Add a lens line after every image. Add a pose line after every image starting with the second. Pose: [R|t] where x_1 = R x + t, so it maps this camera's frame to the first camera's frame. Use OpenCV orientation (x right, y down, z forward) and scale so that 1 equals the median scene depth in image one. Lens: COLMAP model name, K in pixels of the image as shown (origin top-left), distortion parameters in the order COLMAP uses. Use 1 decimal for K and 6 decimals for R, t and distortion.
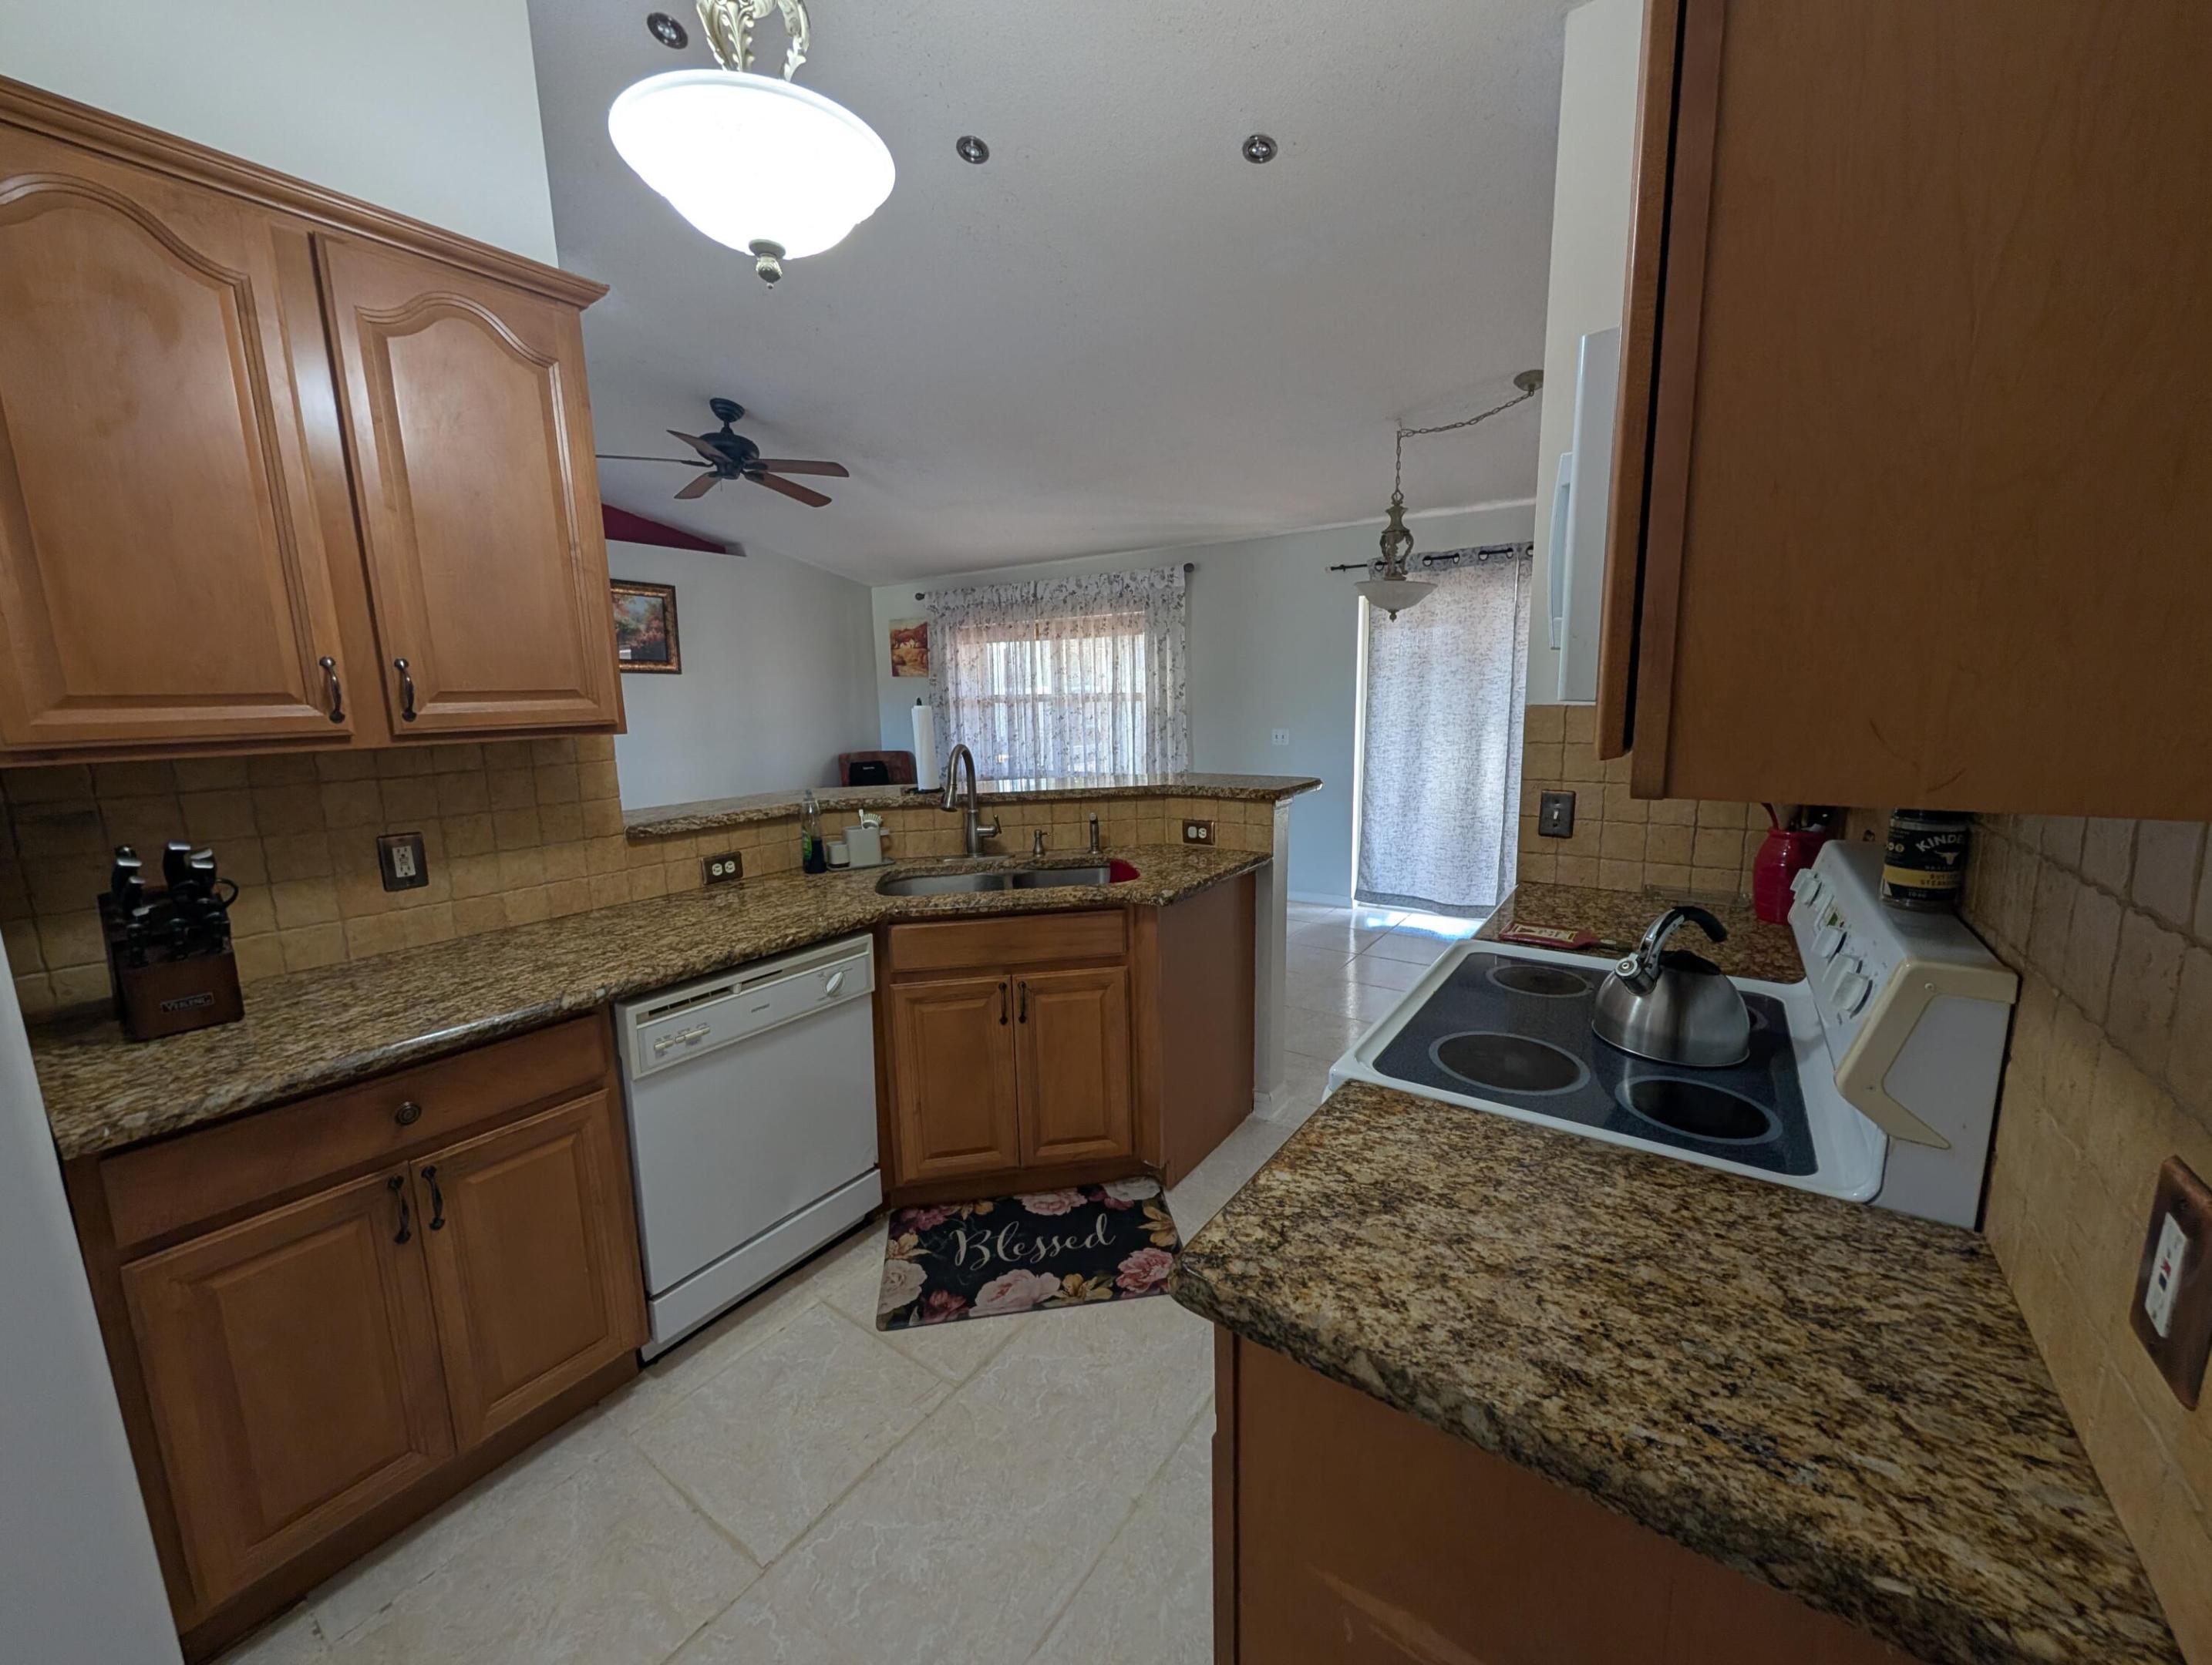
lens RADIAL K [[844.9, 0, 1106.0], [0, 844.9, 832.5], [0, 0, 1]] dist [0.001156, 0.000397]
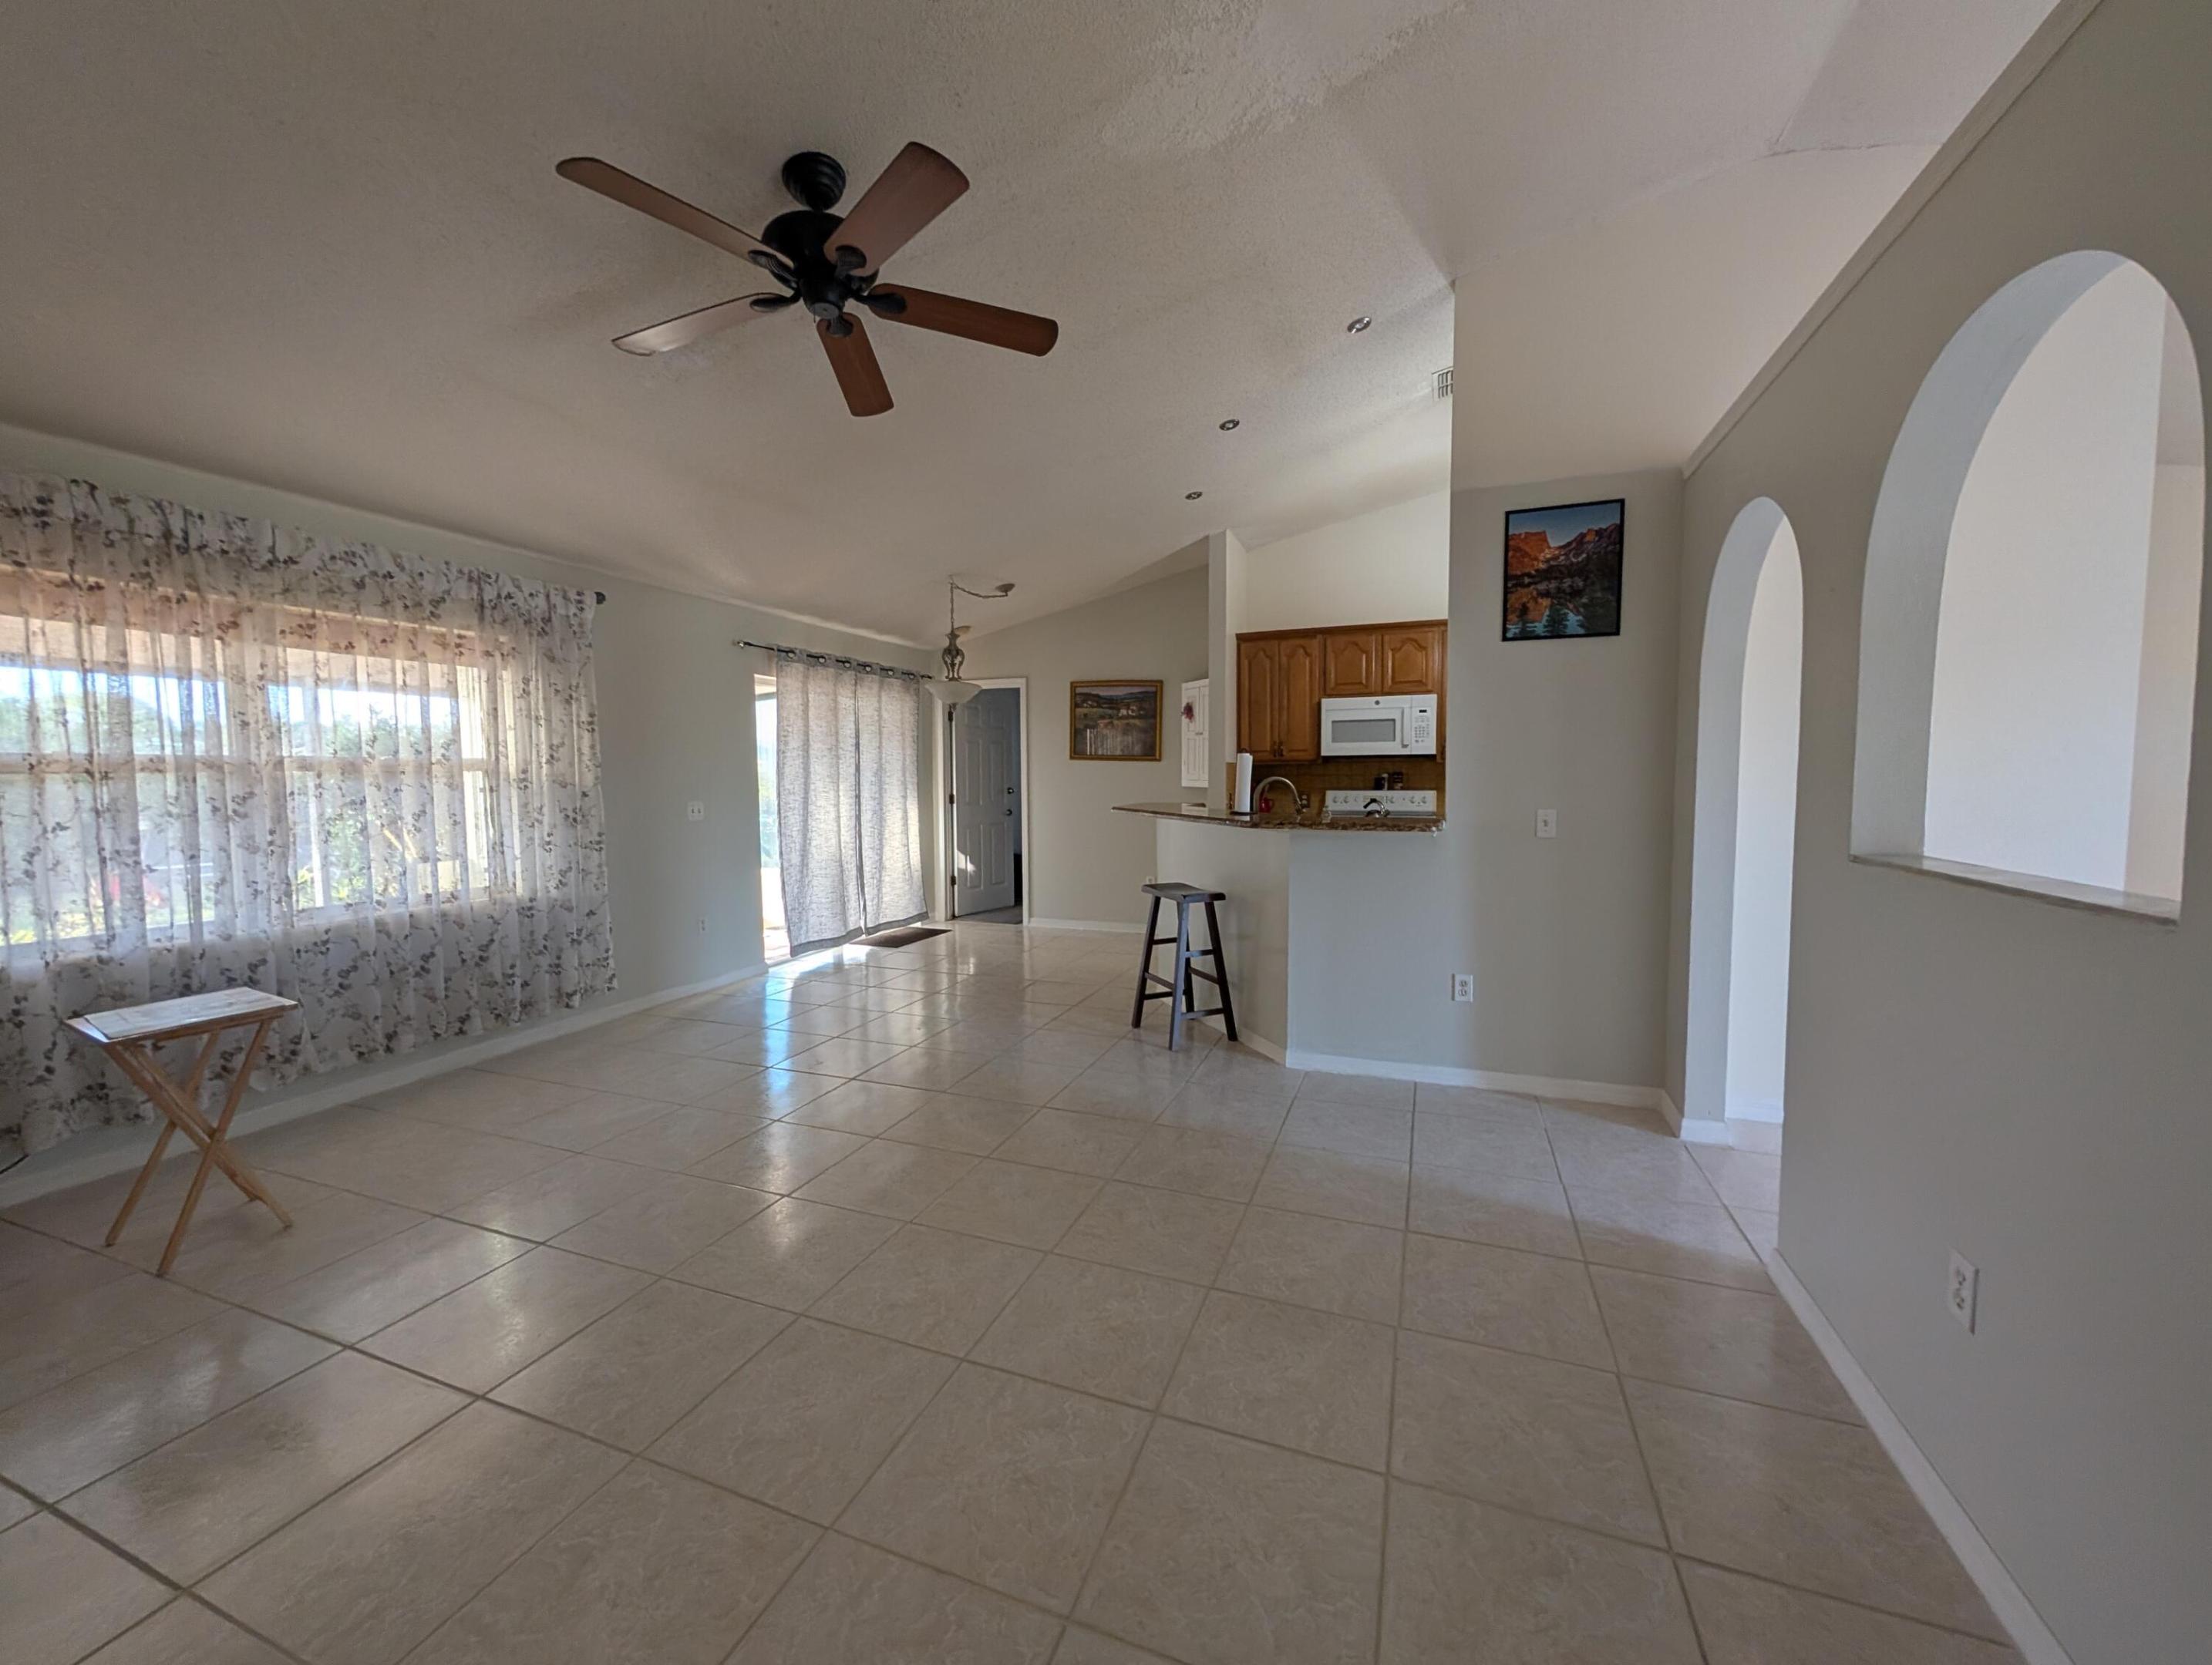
lens RADIAL K [[844.9, 0, 1106.0], [0, 844.9, 832.5], [0, 0, 1]] dist [0.001156, 0.000397]
pose [[-0.240735, -0.049542, 0.969326, -0.729146], [0.173892, 0.980336, 0.093292, -0.093122], [-0.954886, 0.191017, -0.227387, 0.743151]]
